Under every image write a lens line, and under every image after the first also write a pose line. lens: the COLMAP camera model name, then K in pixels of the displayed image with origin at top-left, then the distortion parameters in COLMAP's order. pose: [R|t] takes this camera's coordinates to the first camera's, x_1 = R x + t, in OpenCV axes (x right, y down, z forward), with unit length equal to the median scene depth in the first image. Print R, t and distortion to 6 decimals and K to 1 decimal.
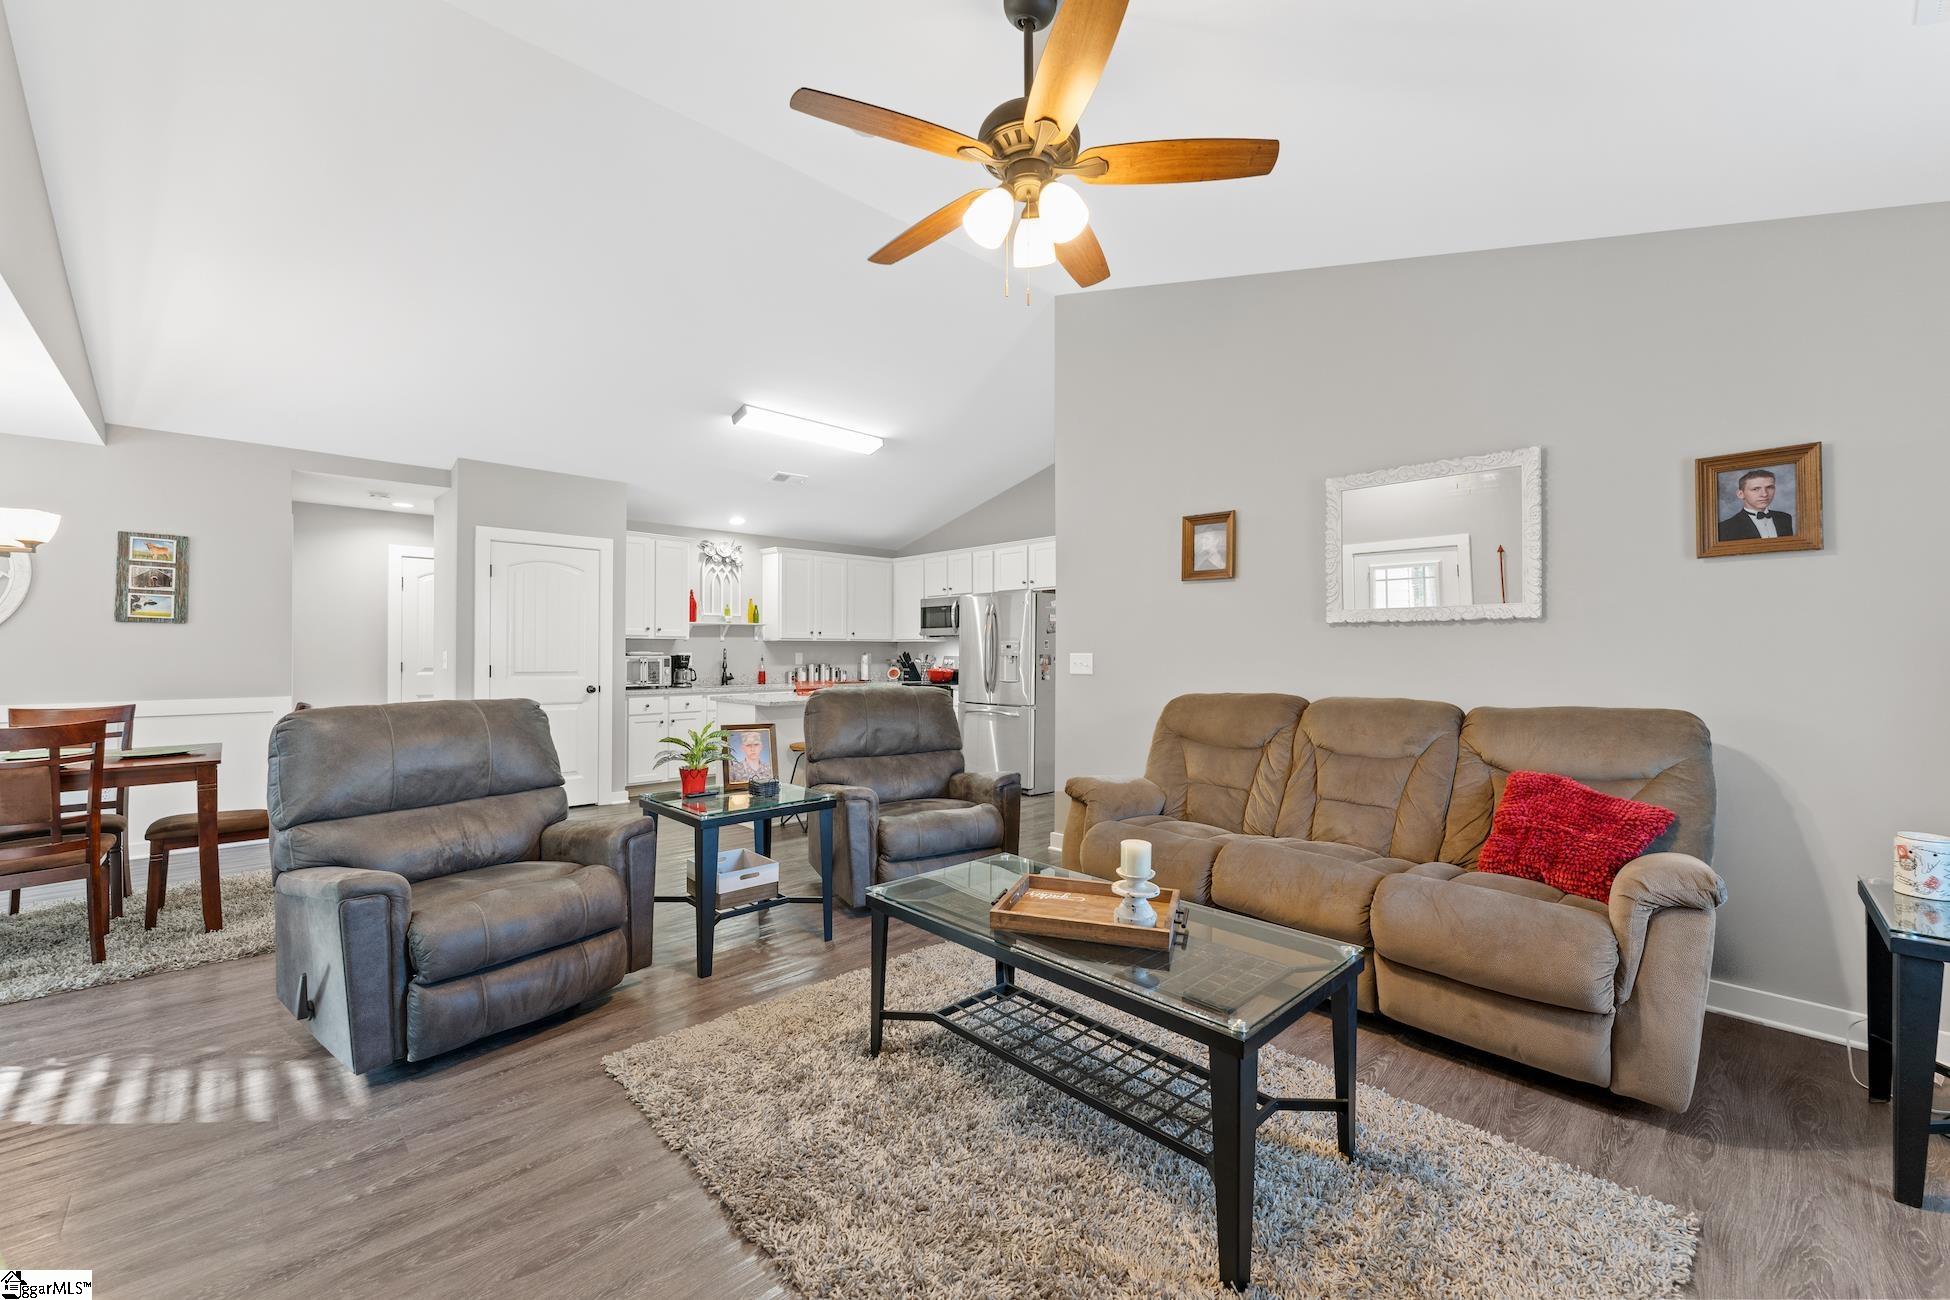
lens RADIAL K [[780.5, 0, 978.8], [0, 780.5, 650.5], [0, 0, 1]] dist [0.002240, -0.000490]
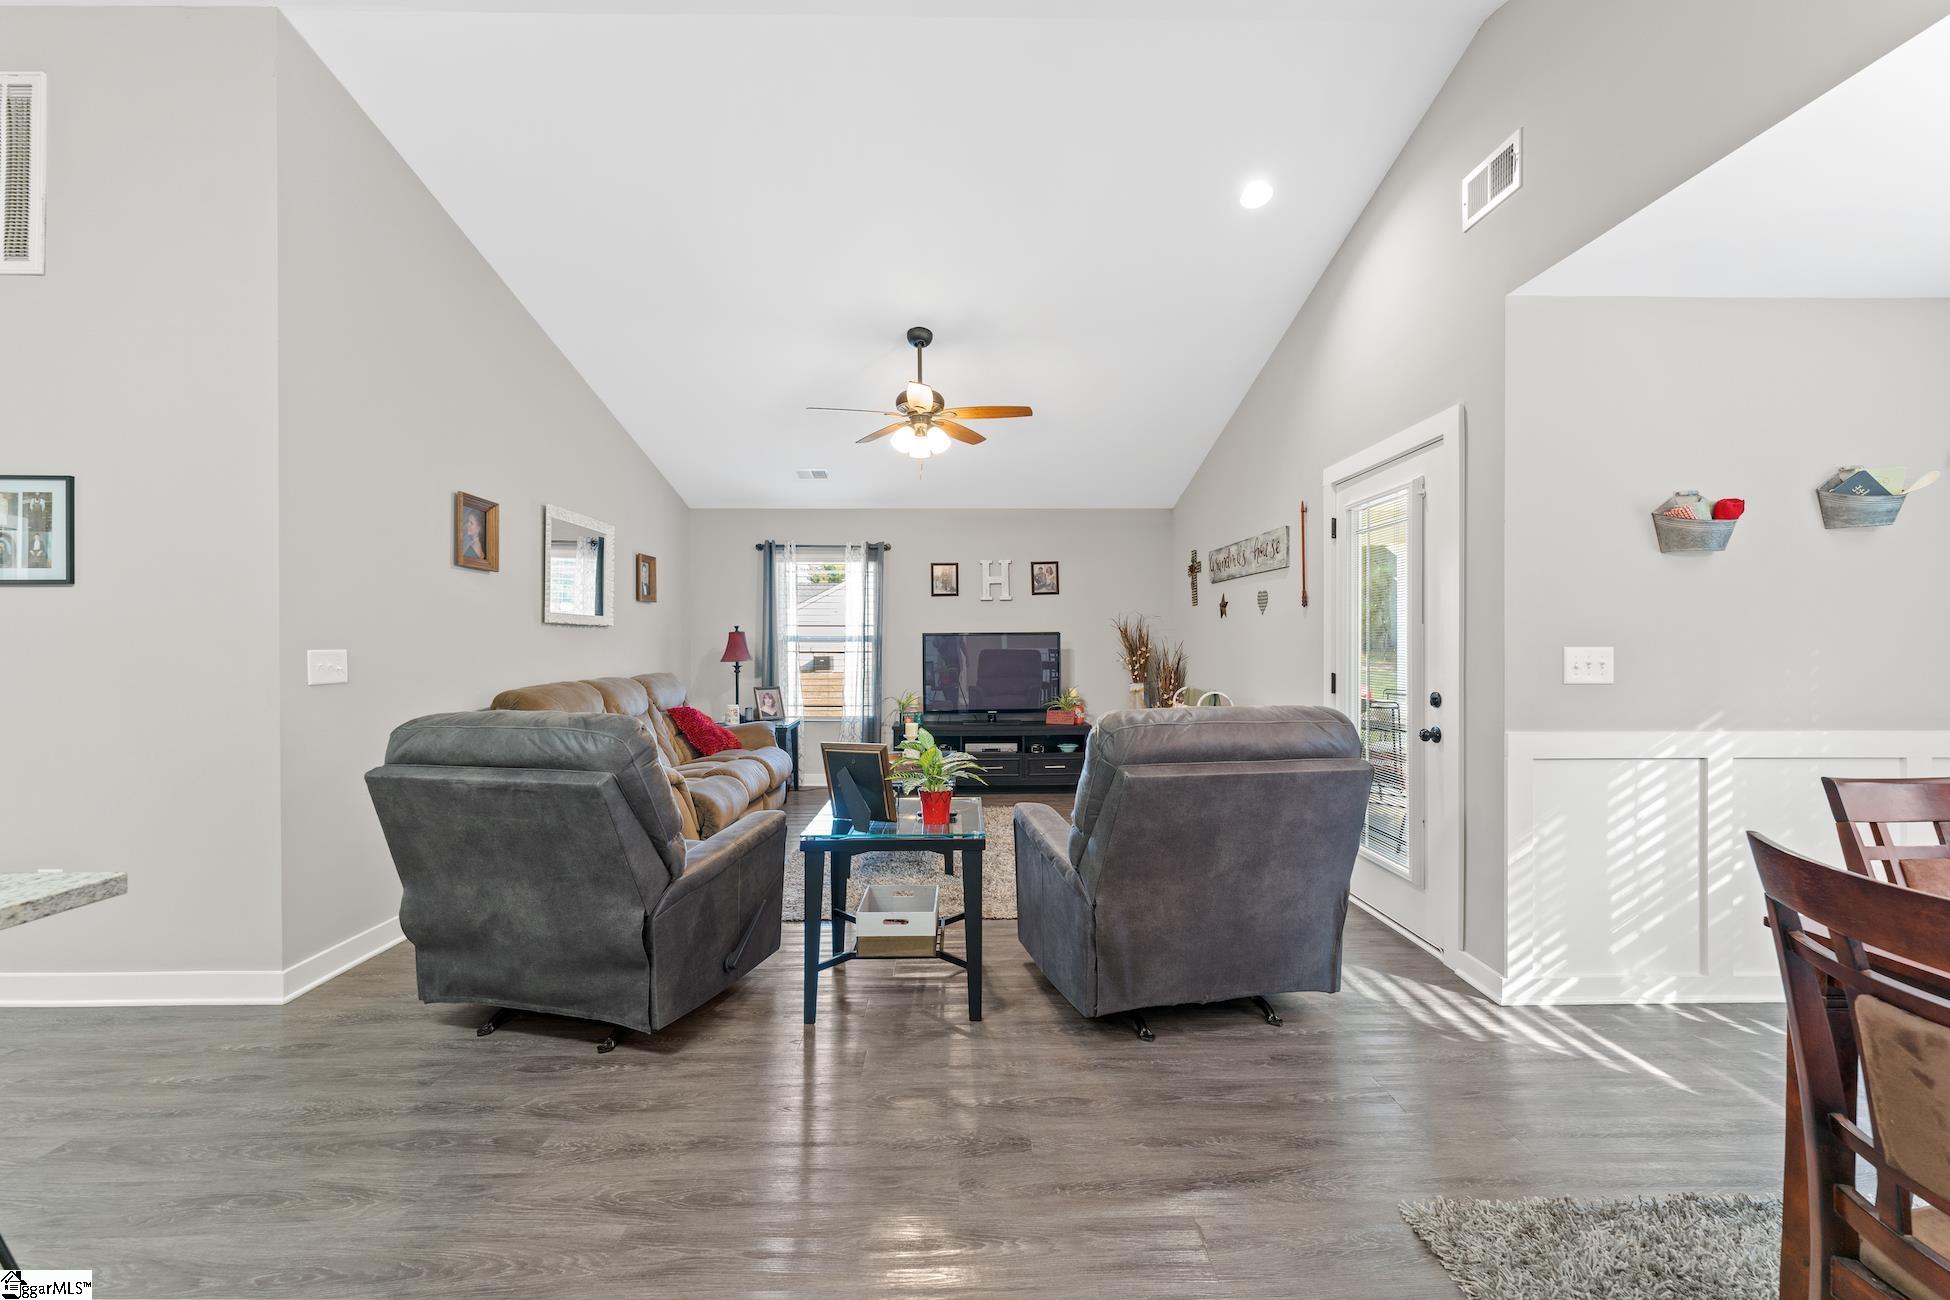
lens RADIAL K [[780.5, 0, 978.0], [0, 780.5, 649.1], [0, 0, 1]] dist [0.002240, -0.000490]
pose [[-0.735634, -0.004196, 0.677366, -0.557874], [-0.000175, 0.999982, 0.006004, 0.000062], [-0.677379, 0.004298, -0.735622, 0.922797]]
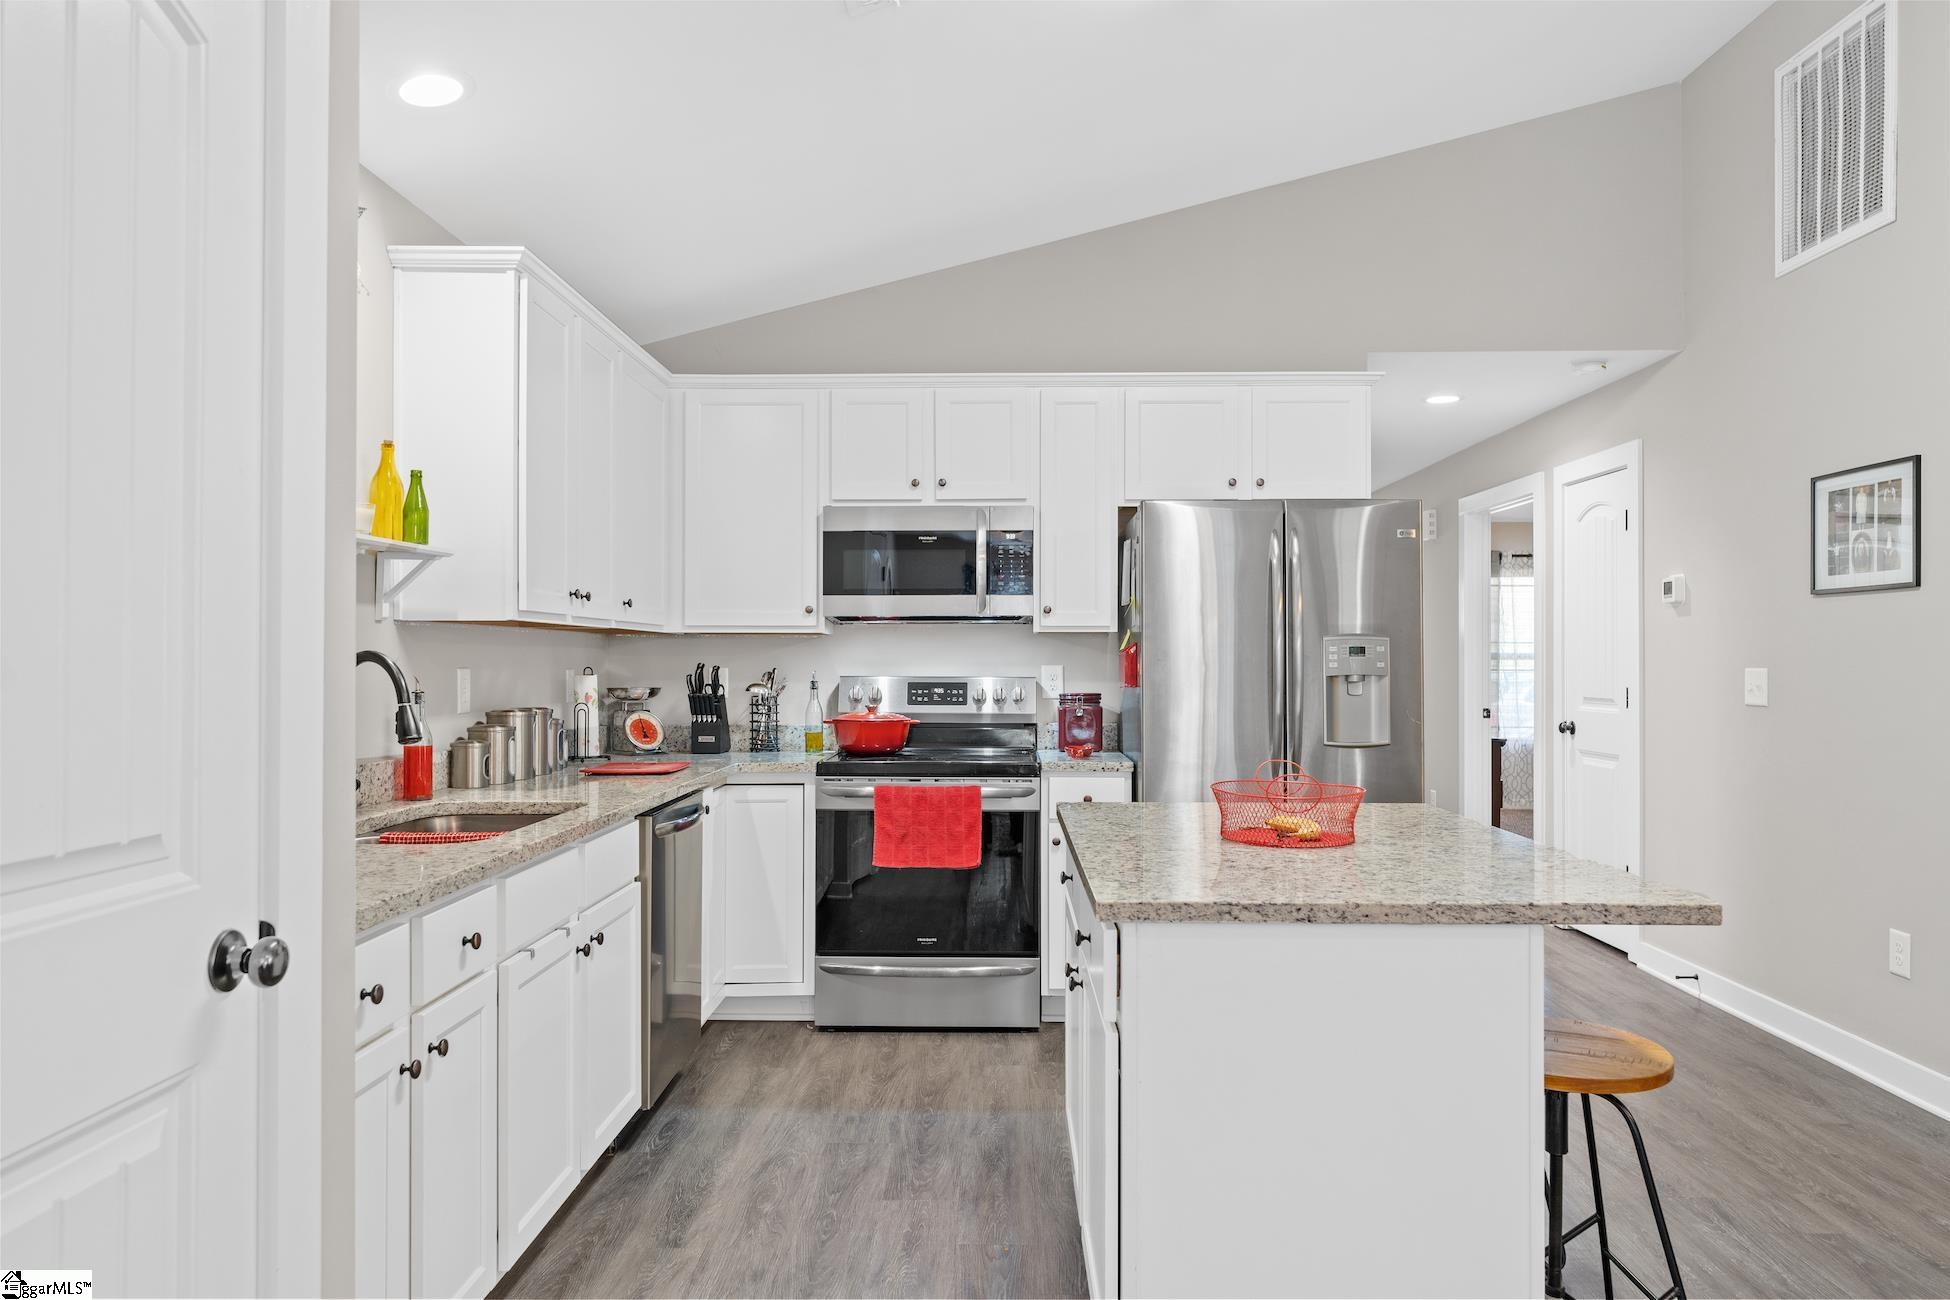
lens RADIAL K [[1282.0, 0, 990.4], [0, 1282.0, 659.2], [0, 0, 1]] dist [0.015143, 0.000651]
pose [[0.704448, 0.000992, 0.709755, -0.609012], [-0.000823, 0.999999, -0.000582, 0.000151], [-0.709755, -0.000174, 0.704449, 0.823452]]
